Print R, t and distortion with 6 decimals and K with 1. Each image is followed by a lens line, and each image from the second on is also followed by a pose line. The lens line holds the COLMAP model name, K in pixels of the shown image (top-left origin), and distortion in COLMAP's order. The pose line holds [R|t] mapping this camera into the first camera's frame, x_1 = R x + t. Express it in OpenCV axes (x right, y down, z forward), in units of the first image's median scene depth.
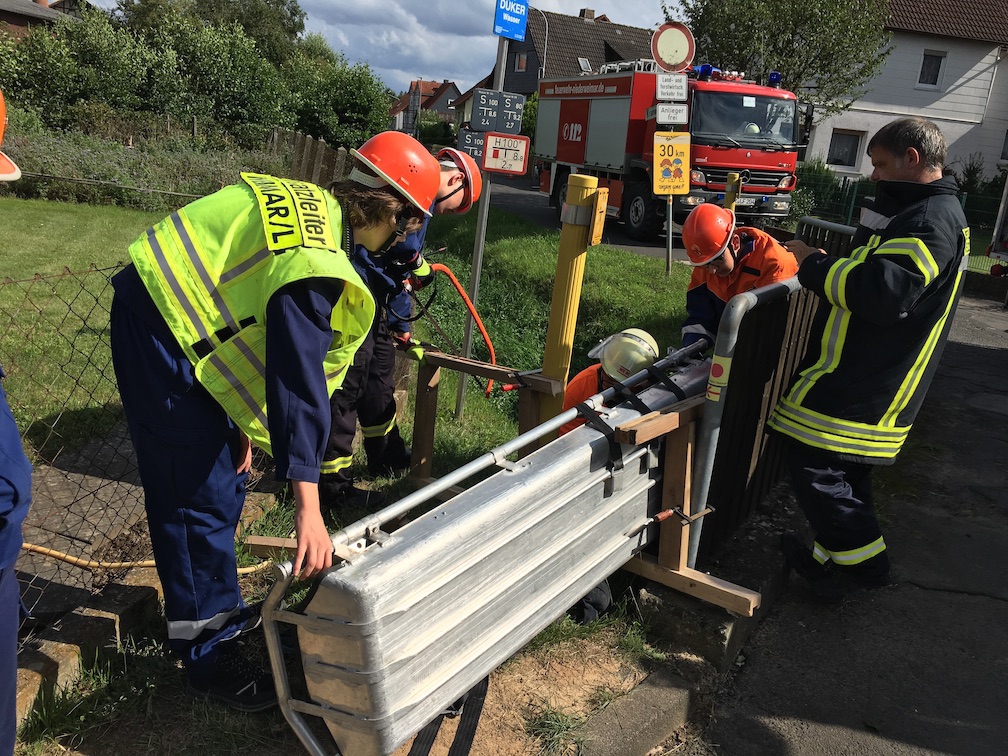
lens RADIAL K [[855.0, 0, 504.0], [0, 855.0, 378.0], [0, 0, 1]] dist [0.078191, -0.112820]
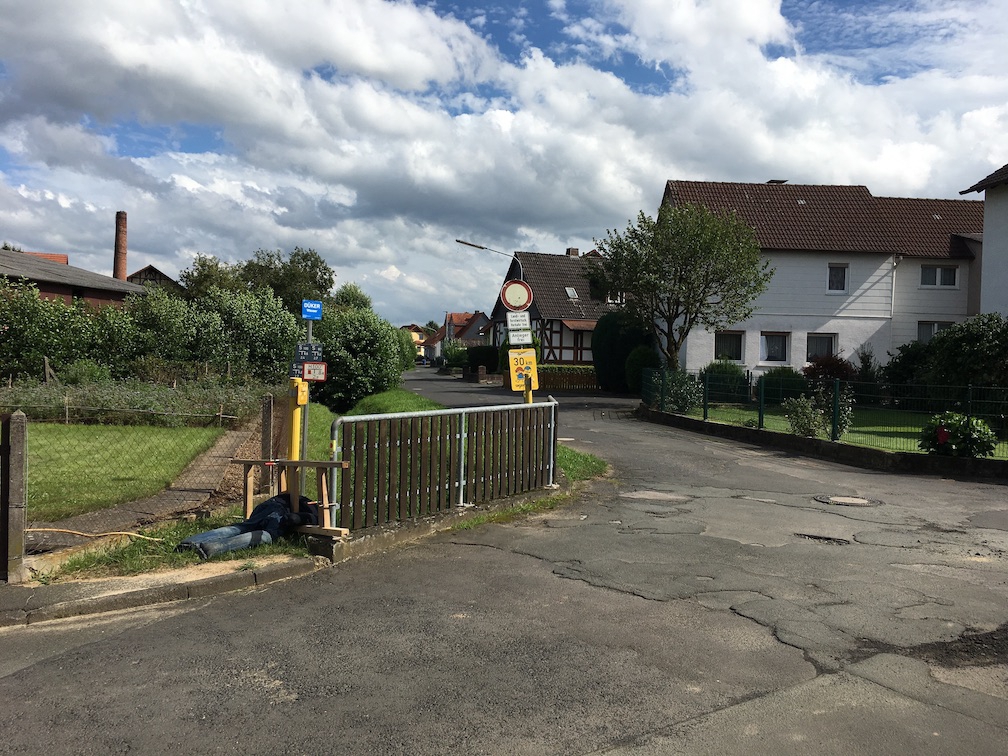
lens RADIAL K [[855.0, 0, 504.0], [0, 855.0, 378.0], [0, 0, 1]] dist [0.078191, -0.112820]
pose [[0.995842, -0.072304, -0.055410, 0.236445], [0.056434, 0.967165, -0.247806, 0.118959], [0.071508, 0.243649, 0.967224, -0.391671]]
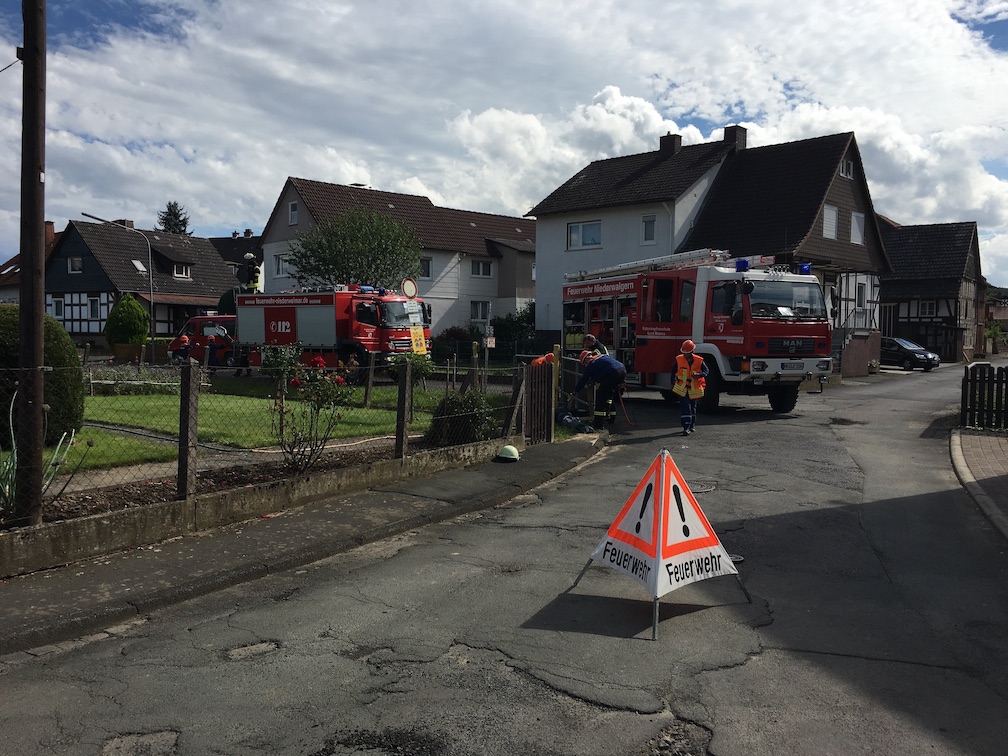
lens RADIAL K [[855.0, 0, 504.0], [0, 855.0, 378.0], [0, 0, 1]] dist [0.078191, -0.112820]
pose [[0.804203, -0.120736, 0.581962, -0.848227], [0.226209, 0.967636, -0.111845, 0.118741], [-0.549624, 0.221591, 0.805488, -0.766054]]
